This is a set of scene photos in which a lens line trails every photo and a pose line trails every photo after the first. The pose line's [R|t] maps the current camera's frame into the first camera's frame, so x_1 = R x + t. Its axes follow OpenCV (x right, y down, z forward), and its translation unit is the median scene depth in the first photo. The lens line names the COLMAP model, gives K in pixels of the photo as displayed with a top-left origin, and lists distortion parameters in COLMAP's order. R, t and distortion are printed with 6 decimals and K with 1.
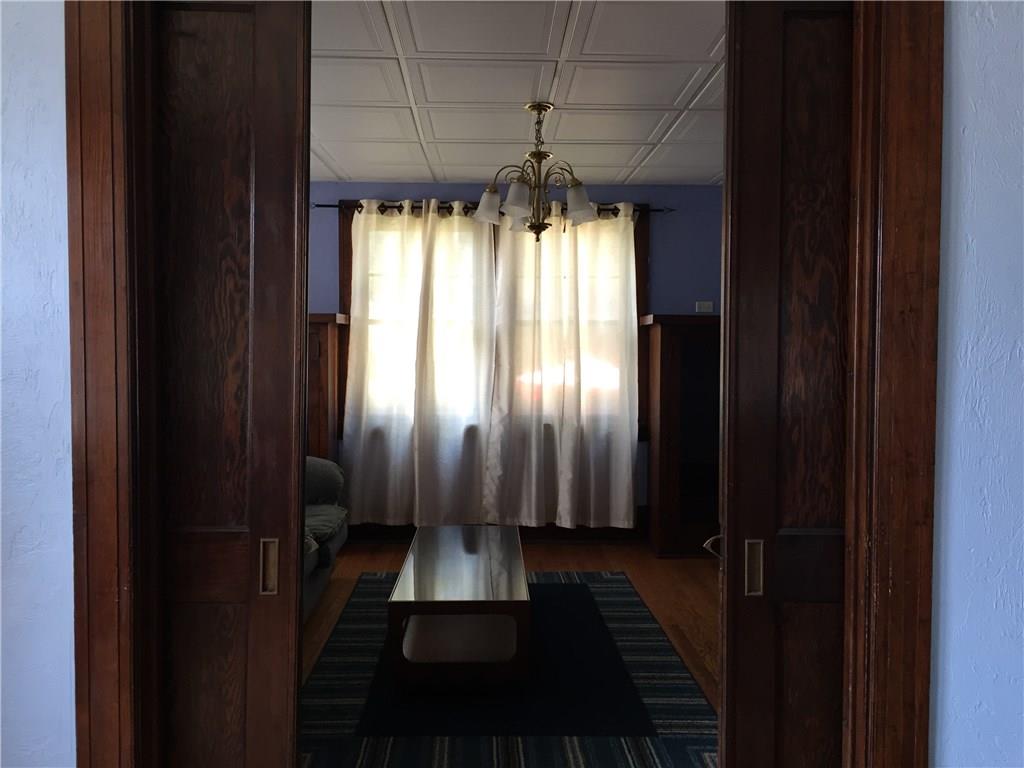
lens RADIAL K [[877.3, 0, 511.4], [0, 877.3, 378.4], [0, 0, 1]] dist [0.090584, -0.129840]
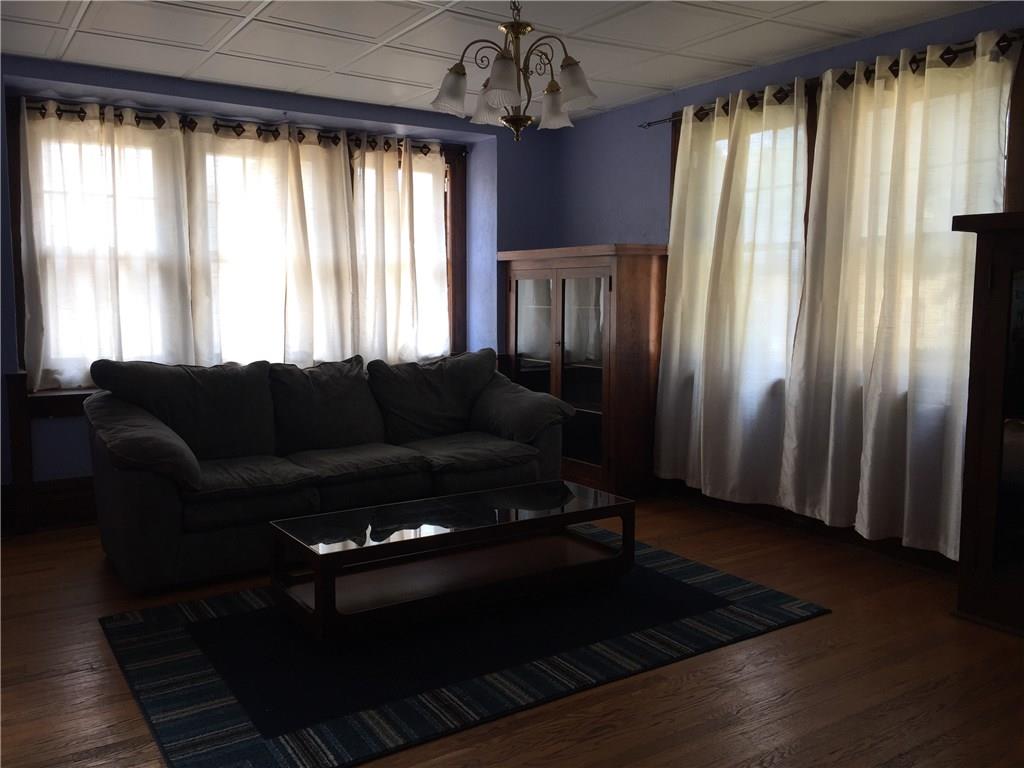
lens RADIAL K [[877.3, 0, 511.4], [0, 877.3, 378.4], [0, 0, 1]] dist [0.090584, -0.129840]
pose [[0.516542, 0.074666, -0.853000, 0.504681], [-0.021254, 0.997002, 0.074400, 0.000079], [0.855998, -0.020301, 0.516581, 0.403805]]
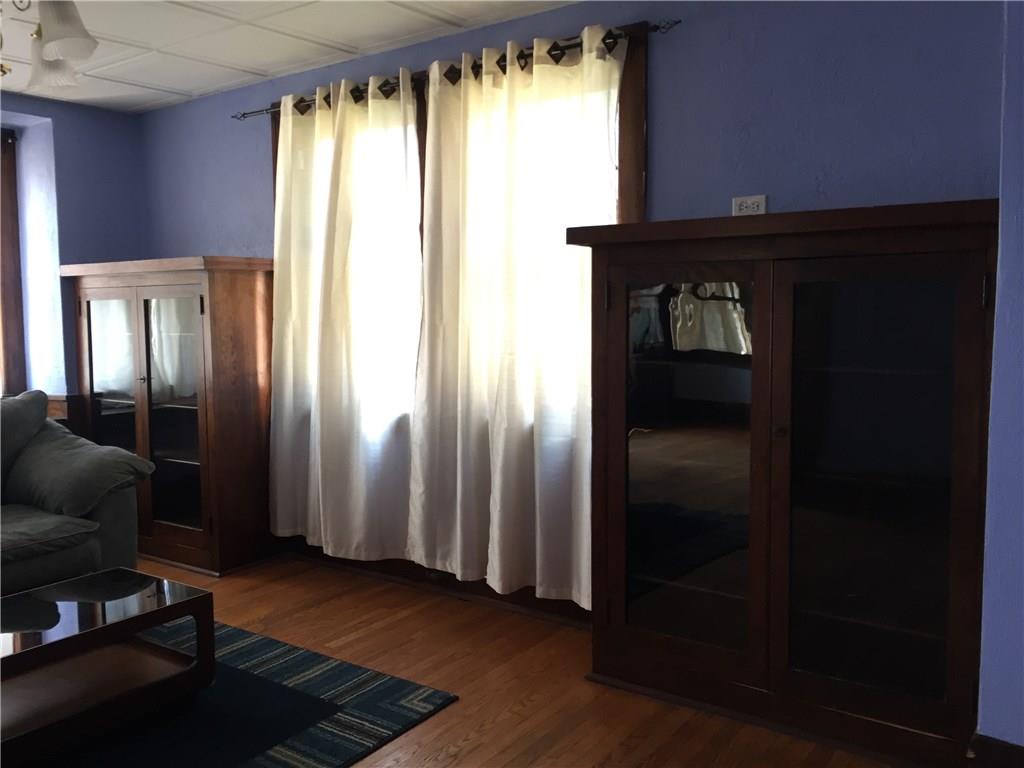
lens RADIAL K [[877.3, 0, 511.4], [0, 877.3, 378.4], [0, 0, 1]] dist [0.090584, -0.129840]
pose [[0.794643, 0.028857, -0.606391, 0.435977], [-0.000003, 0.998870, 0.047531, -0.005673], [0.607077, -0.037768, 0.793745, 0.525341]]
